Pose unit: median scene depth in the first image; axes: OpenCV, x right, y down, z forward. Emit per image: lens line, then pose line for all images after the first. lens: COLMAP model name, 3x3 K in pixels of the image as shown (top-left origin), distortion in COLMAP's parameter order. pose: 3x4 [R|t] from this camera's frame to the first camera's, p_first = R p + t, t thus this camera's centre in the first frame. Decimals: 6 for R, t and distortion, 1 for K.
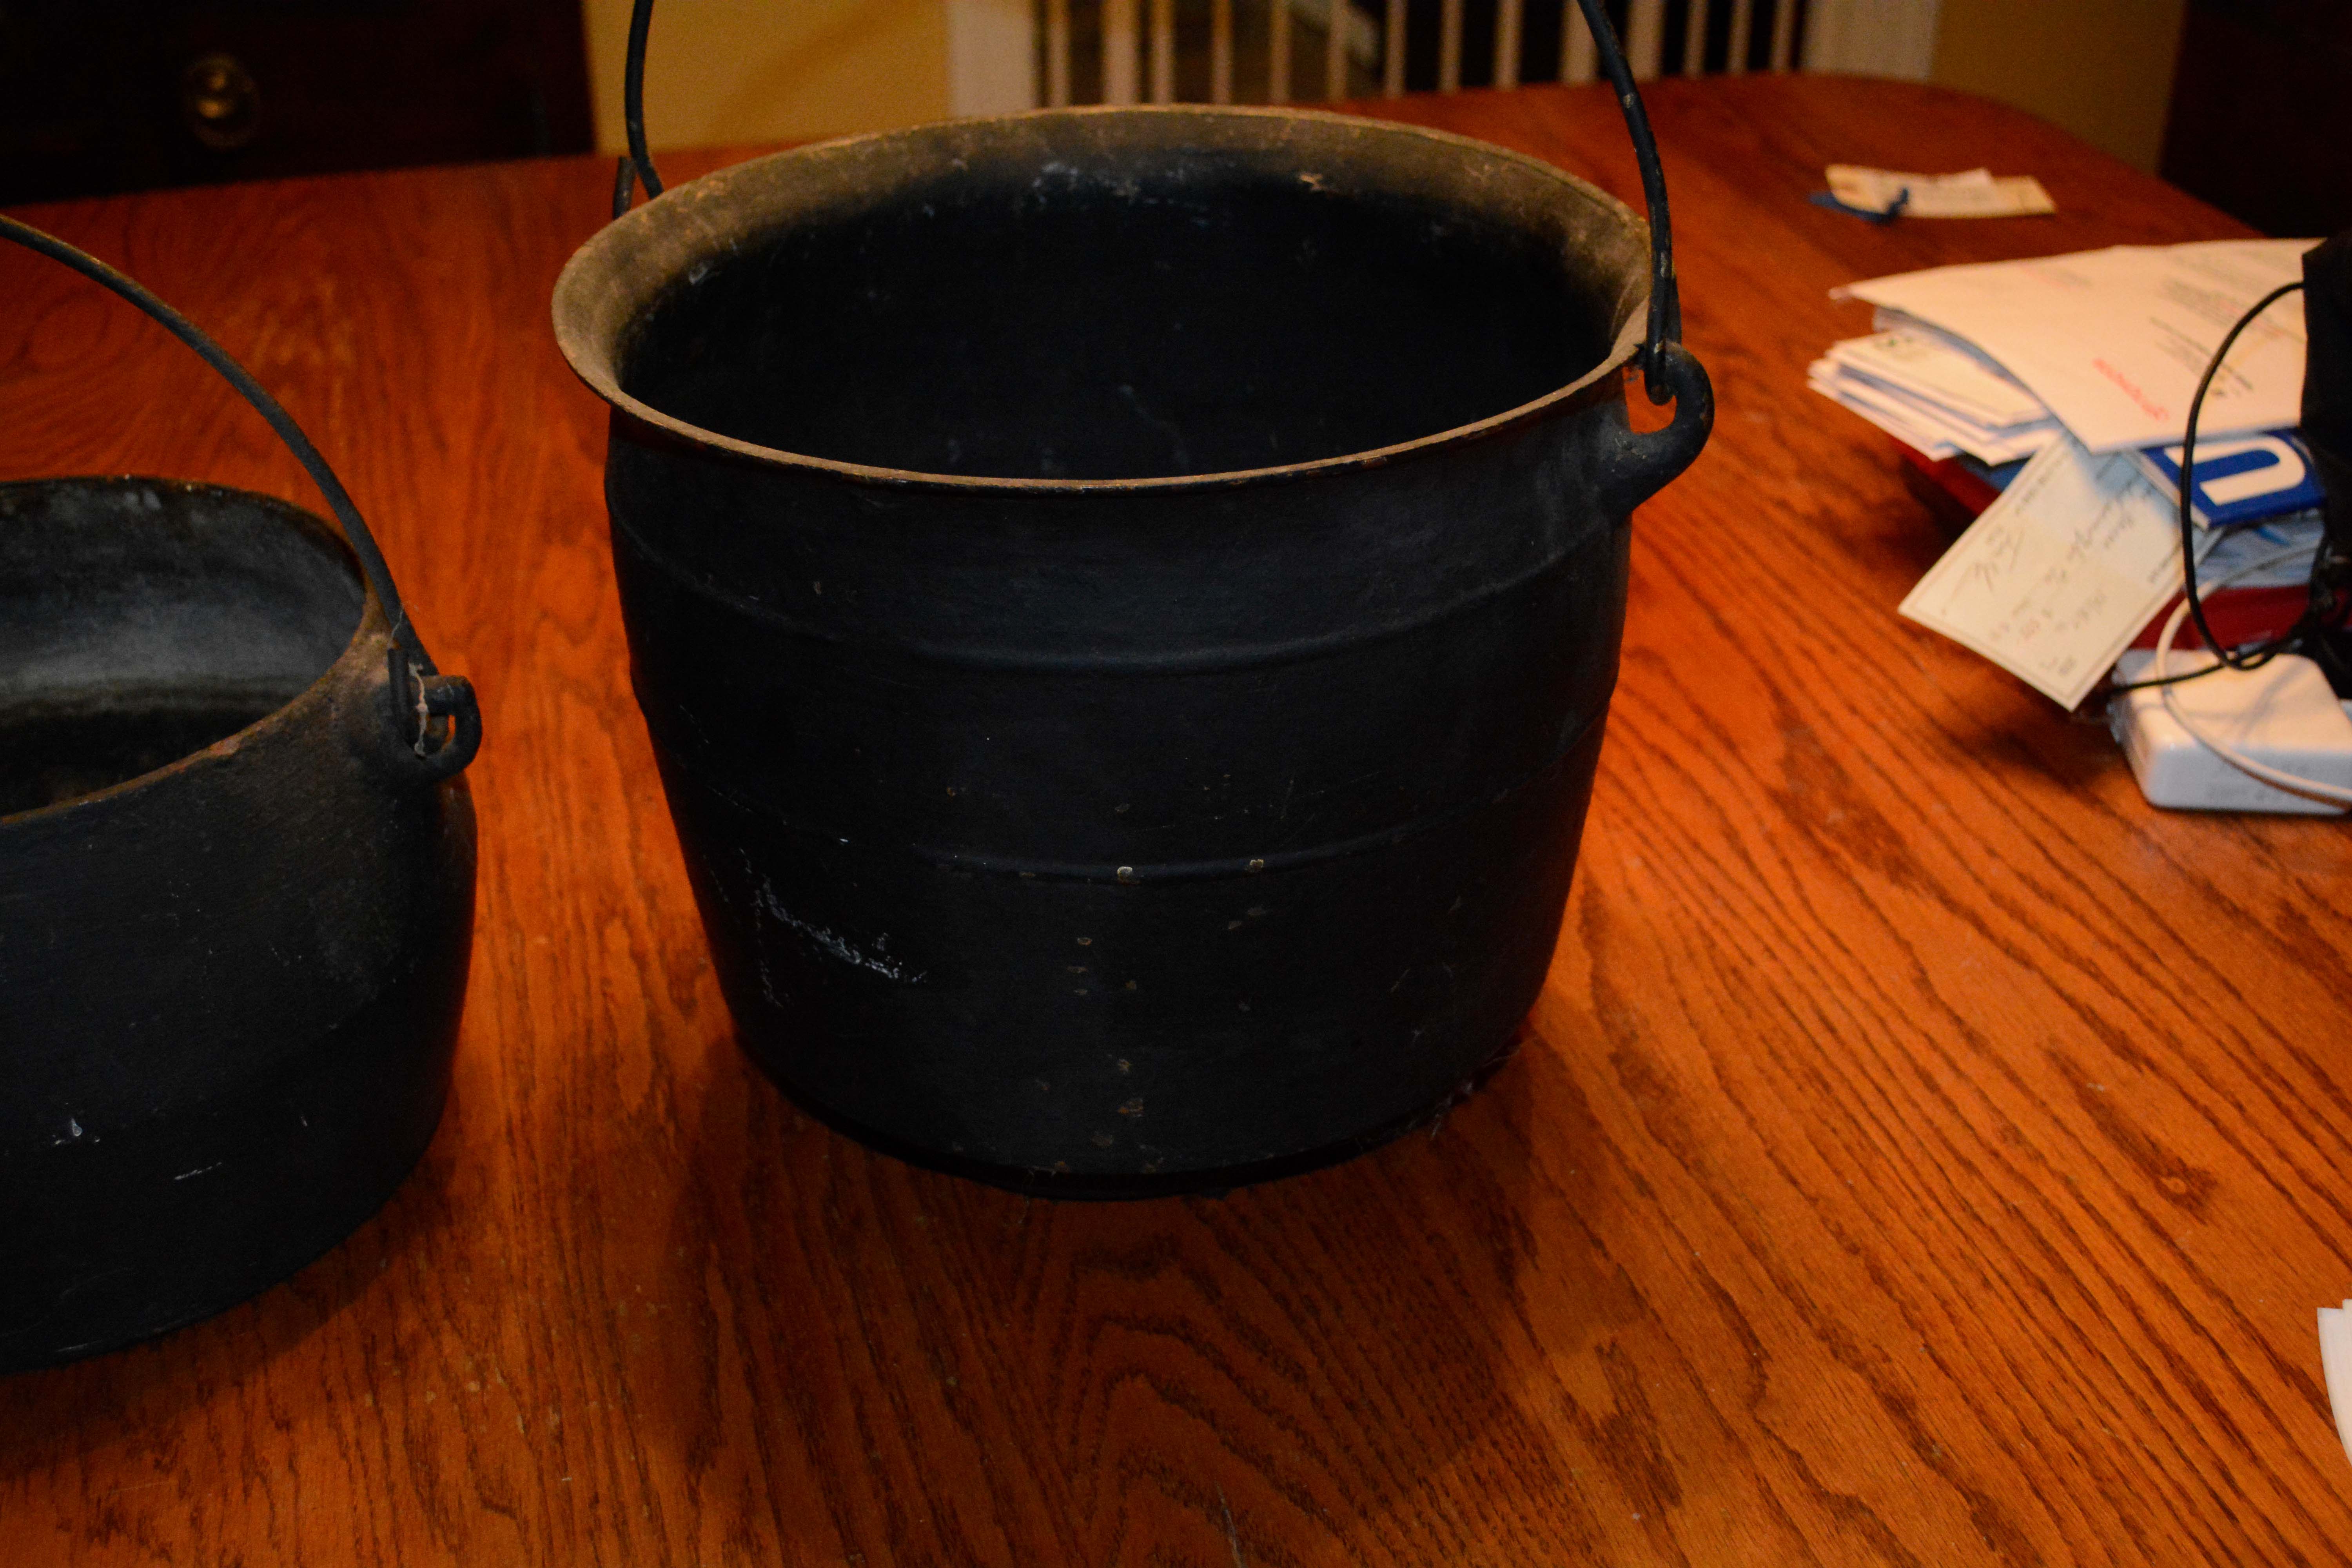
lens RADIAL K [[2717.9, 0, 1174.9], [0, 2717.9, 765.4], [0, 0, 1]] dist [-0.047354, -0.005992]
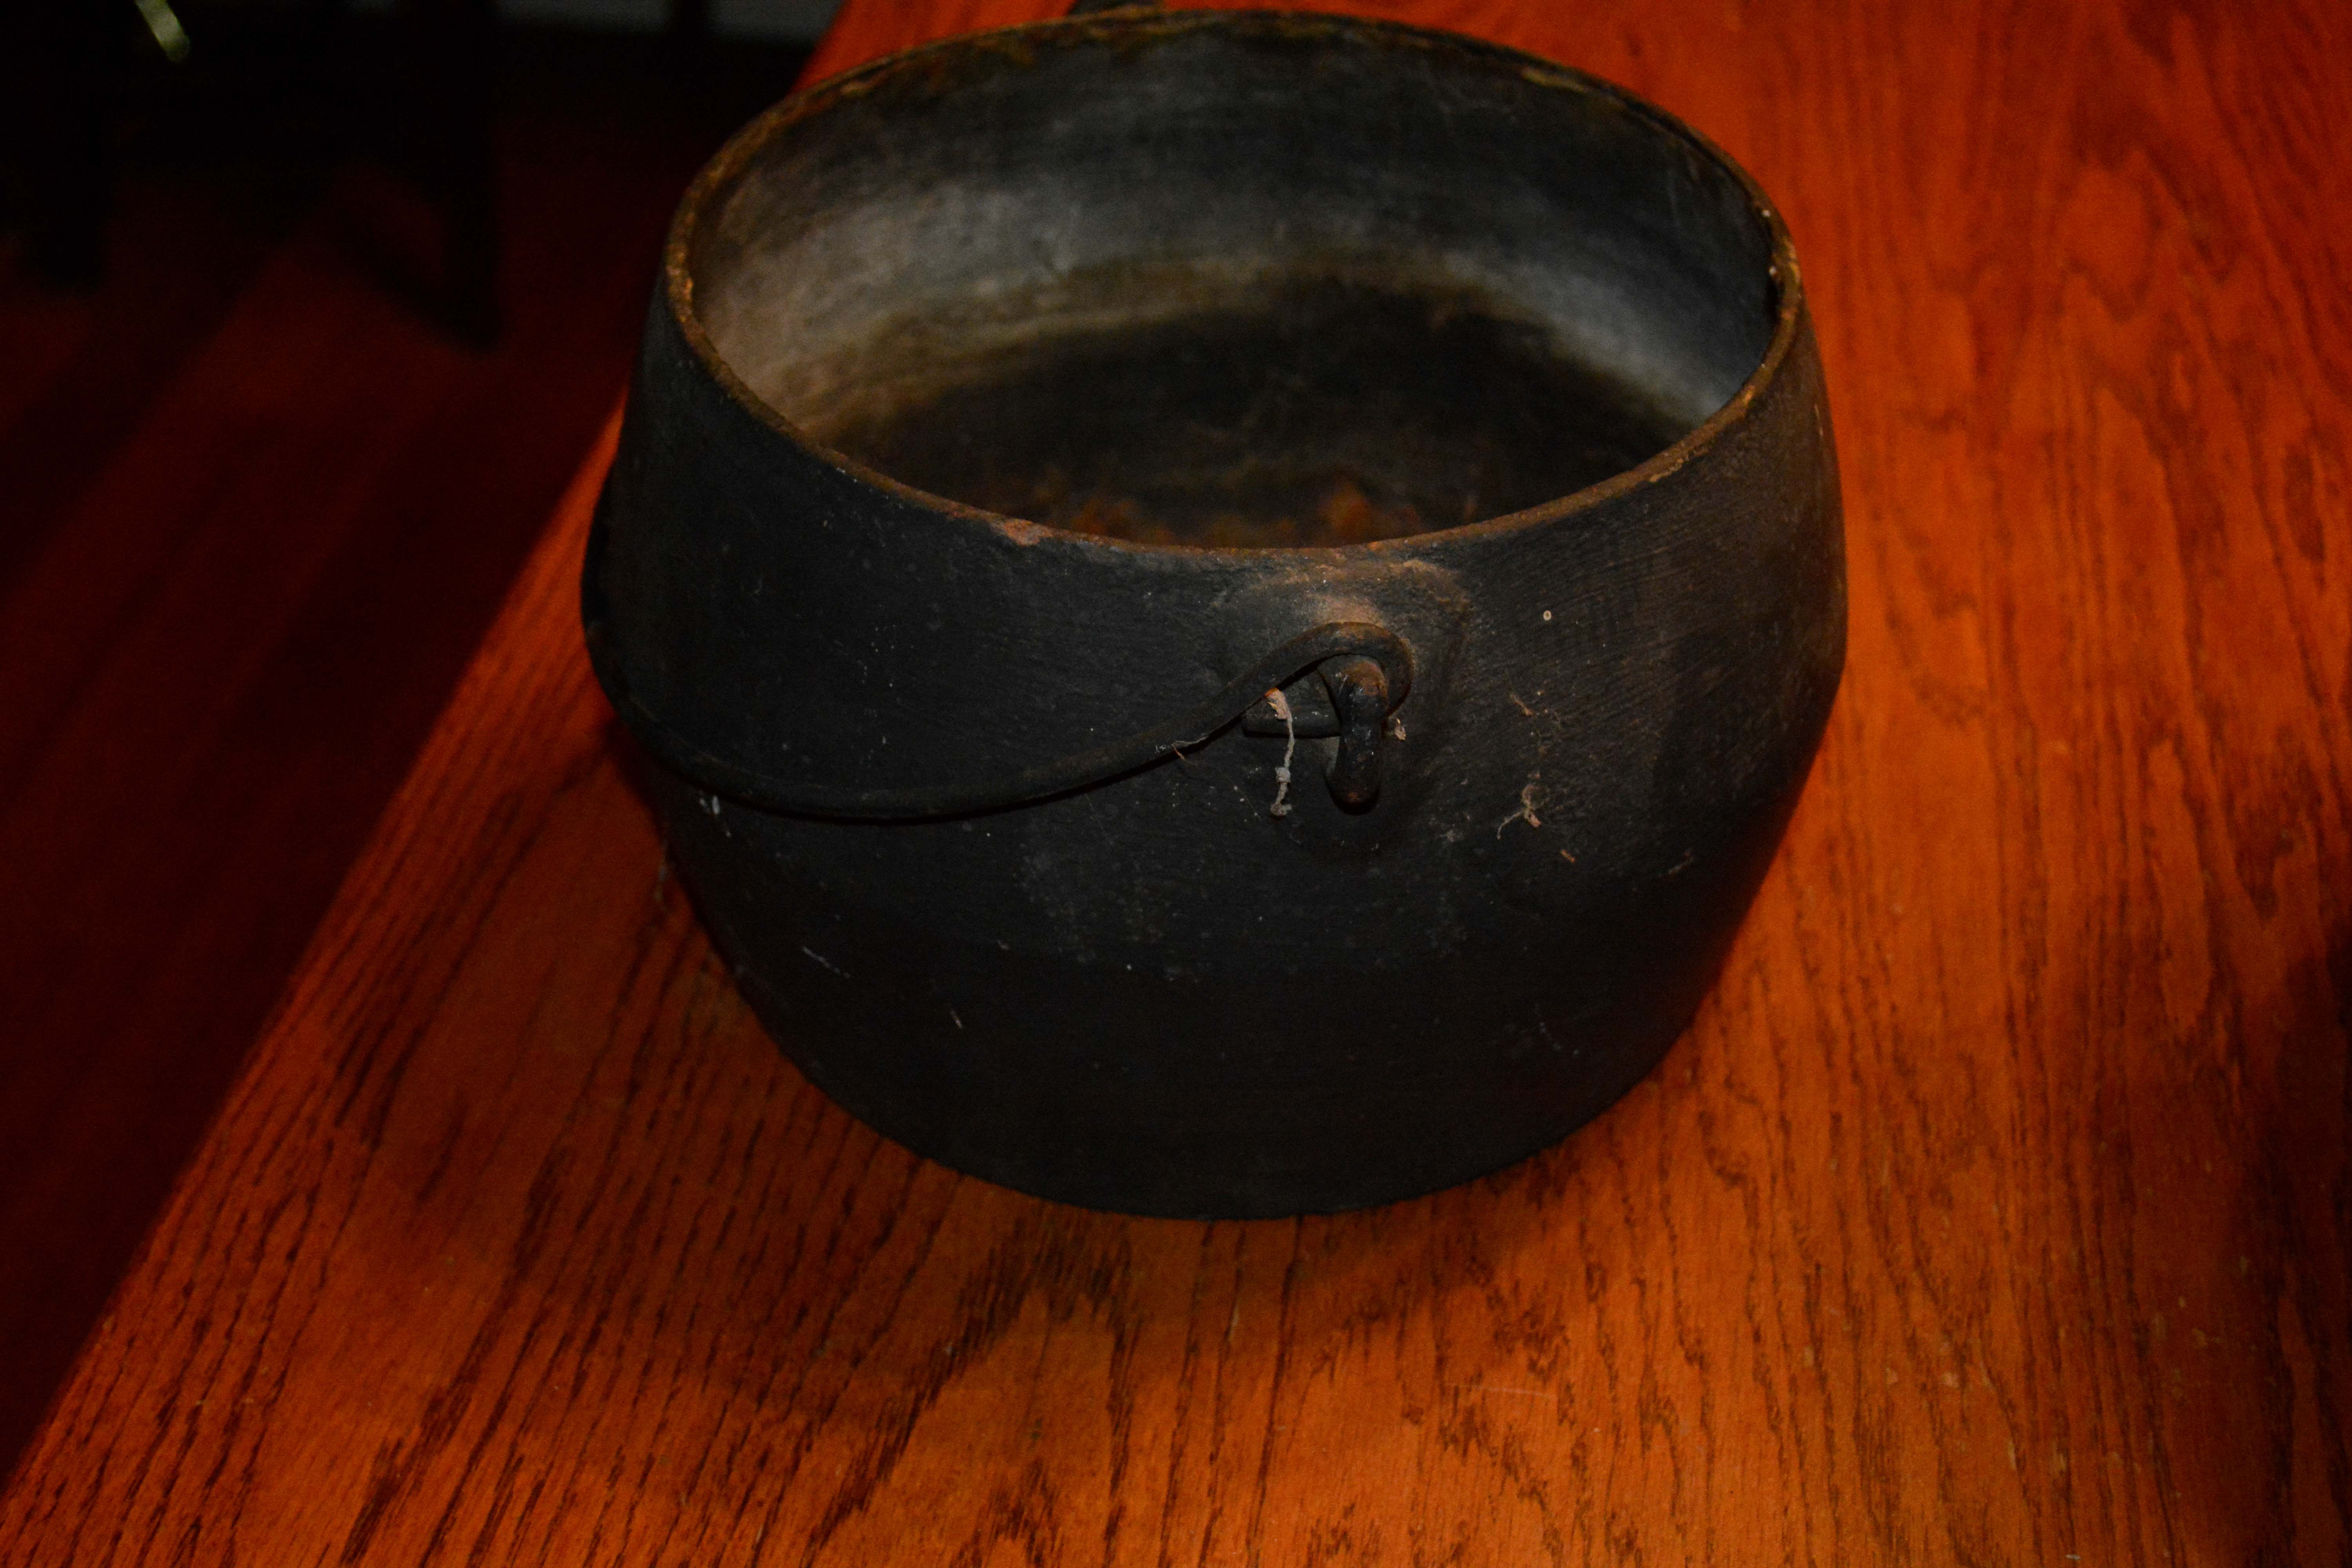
lens RADIAL K [[3447.8, 0, 1176.0], [0, 3447.8, 784.0], [0, 0, 1]] dist [-0.020061, 0.039297]
pose [[0.914871, 0.250723, -0.316462, -0.165359], [-0.207687, 0.964407, 0.163660, -0.029293], [0.346232, -0.084003, 0.934381, 0.058522]]
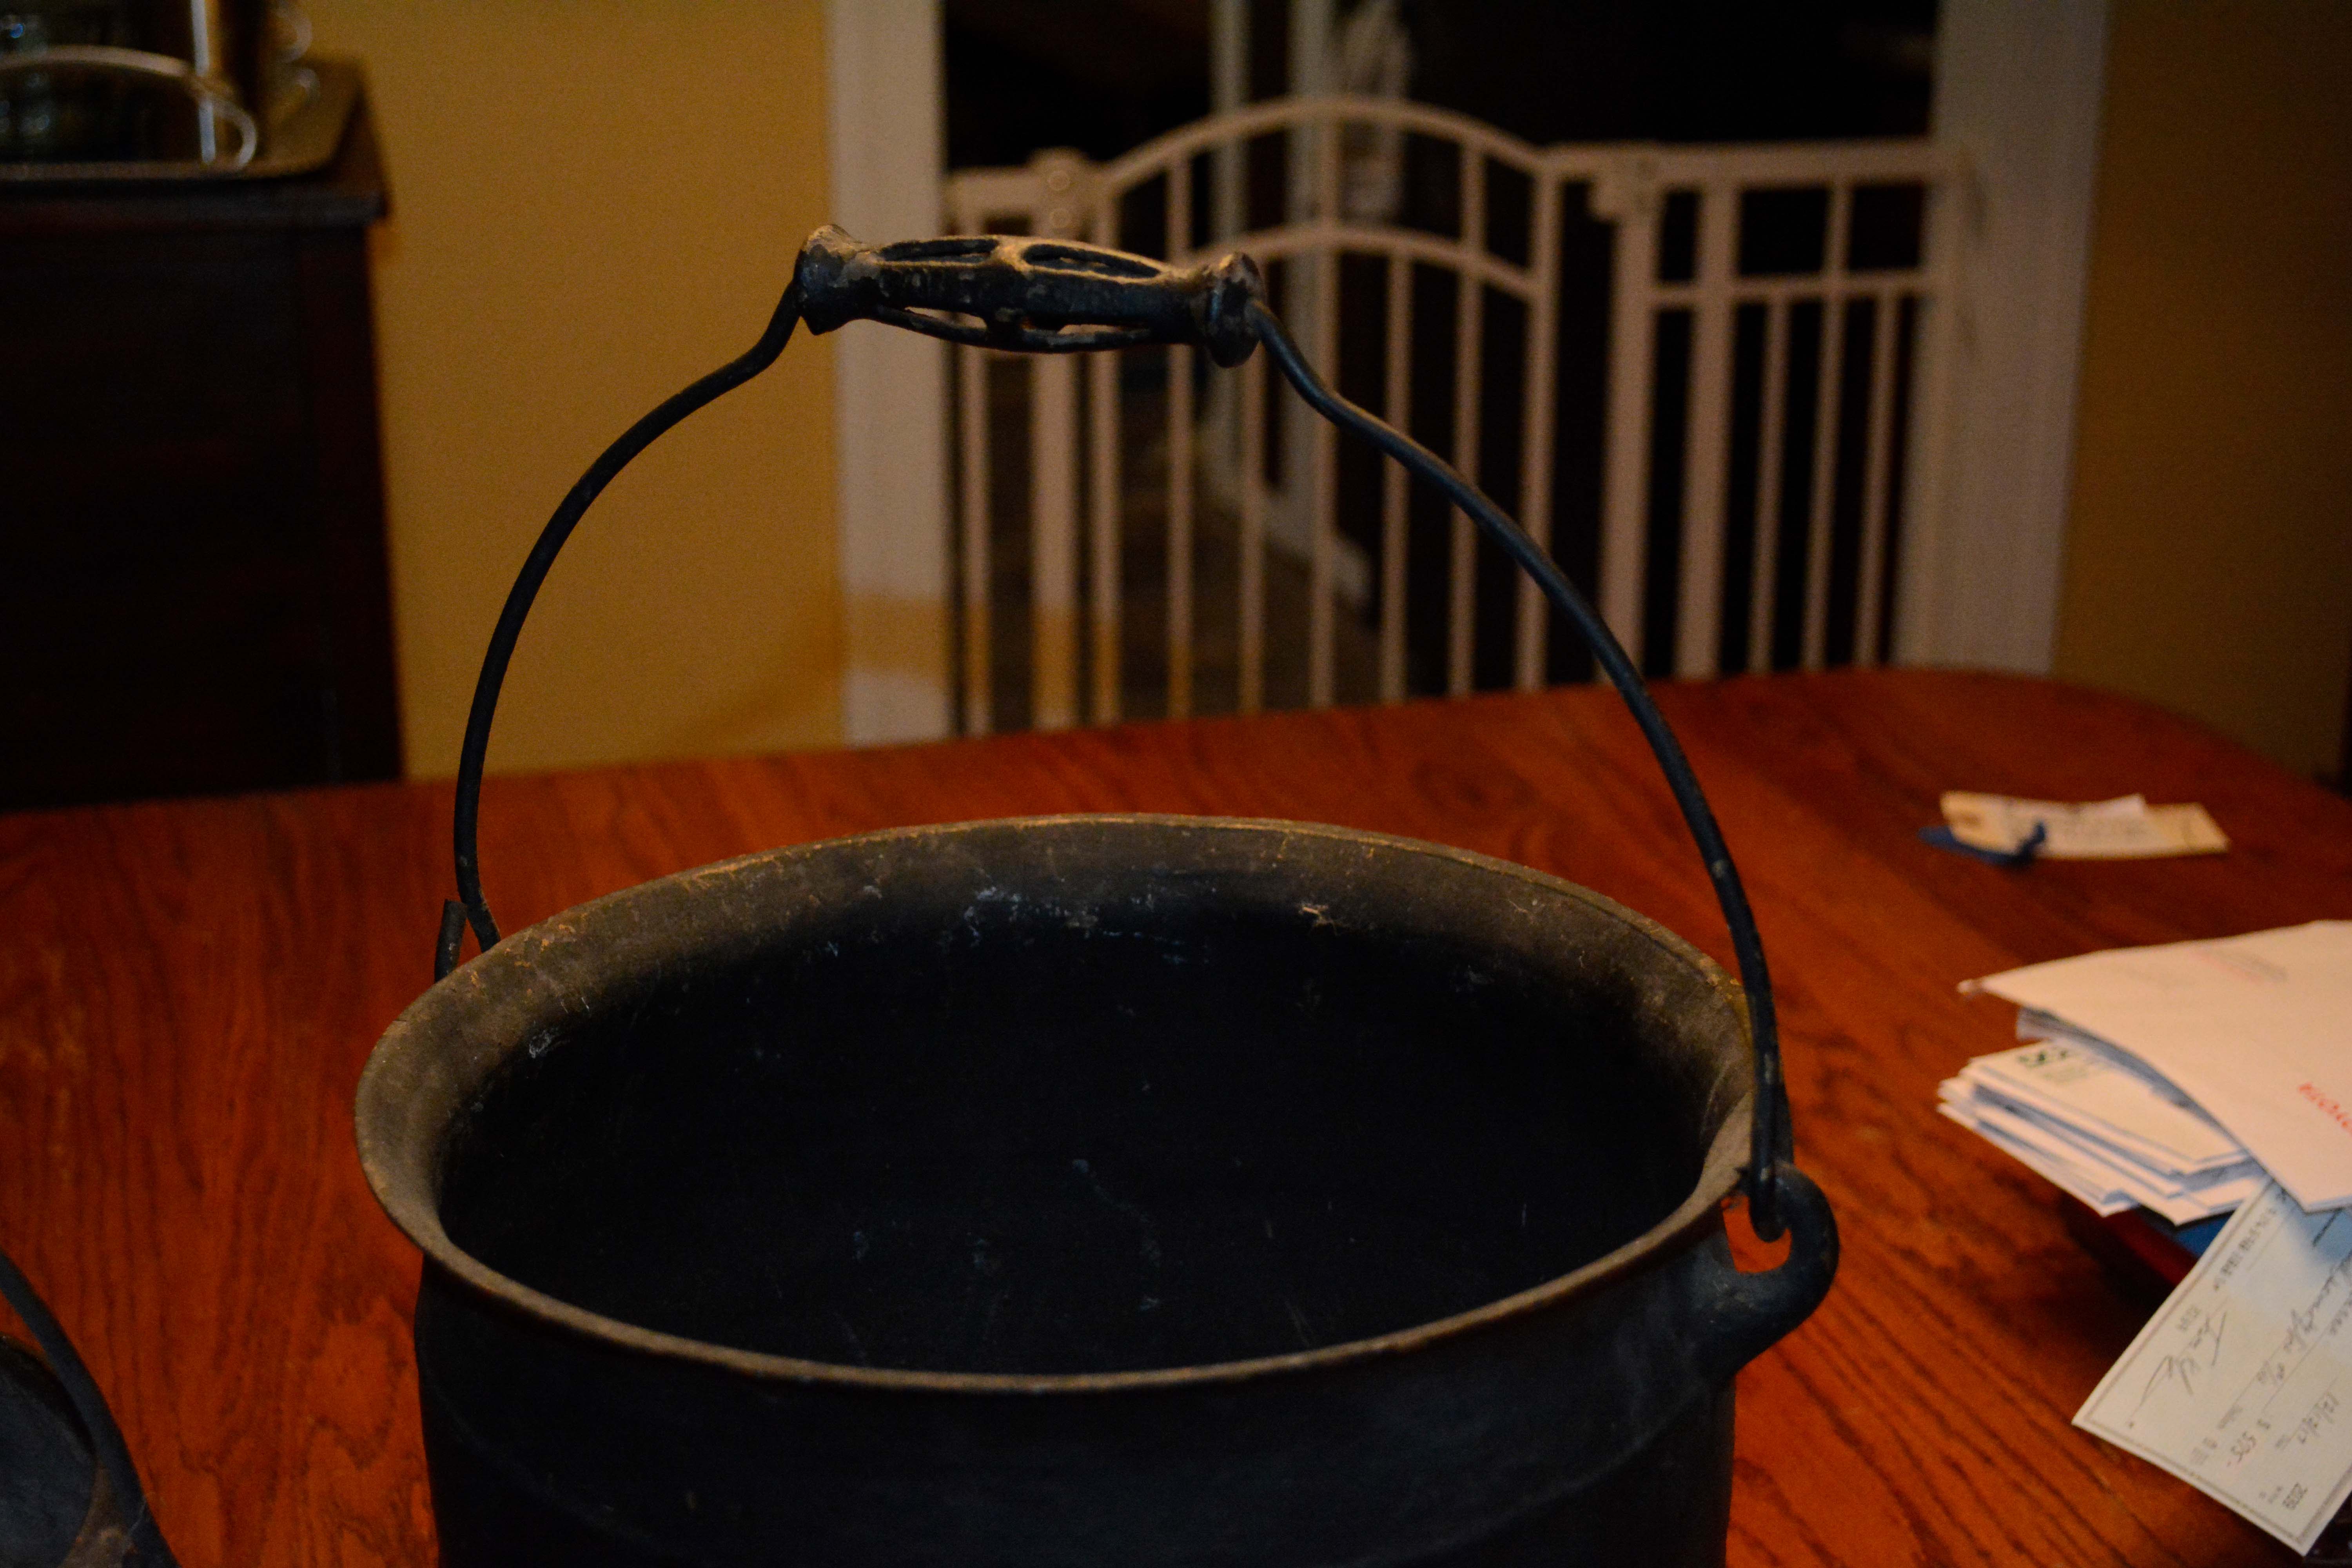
lens RADIAL K [[3447.8, 0, 1176.0], [0, 3447.8, 784.0], [0, 0, 1]] dist [-0.020061, 0.039297]
pose [[0.999836, -0.002984, 0.017849, -0.008280], [0.006339, 0.981571, -0.190993, -0.058702], [-0.016950, 0.191075, 0.981429, -0.000664]]
